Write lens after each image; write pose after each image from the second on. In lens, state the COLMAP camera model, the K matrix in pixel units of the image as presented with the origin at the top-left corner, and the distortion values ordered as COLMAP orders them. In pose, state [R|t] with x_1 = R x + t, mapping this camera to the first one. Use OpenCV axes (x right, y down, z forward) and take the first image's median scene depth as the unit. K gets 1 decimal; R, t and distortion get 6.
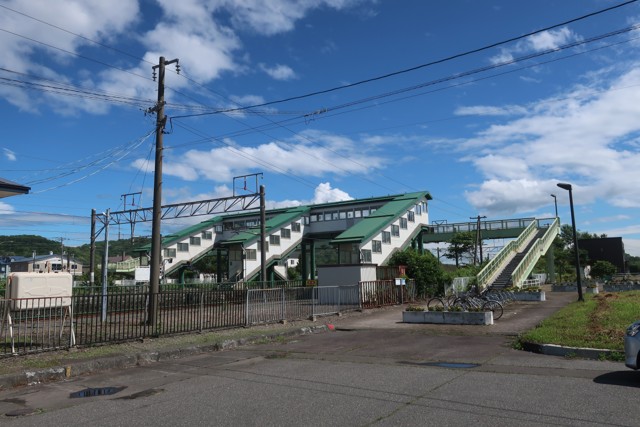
lens RADIAL K [[504.2, 0, 321.8], [0, 504.2, 215.4], [0, 0, 1]] dist [-0.003293, 0.001064]
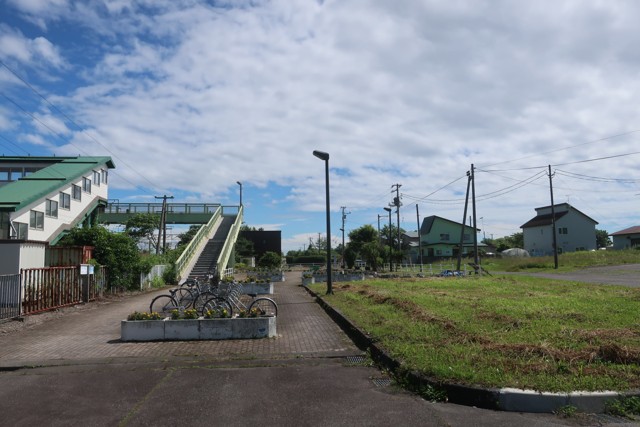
lens RADIAL K [[500.0, 0, 320.0], [0, 500.0, 213.5], [0, 0, 1]] dist [-0.003597, 0.000886]
pose [[0.786727, 0.075645, 0.612649, -0.007304], [-0.084817, 0.996297, -0.014099, 0.027926], [-0.611447, -0.040871, 0.790229, 0.200205]]
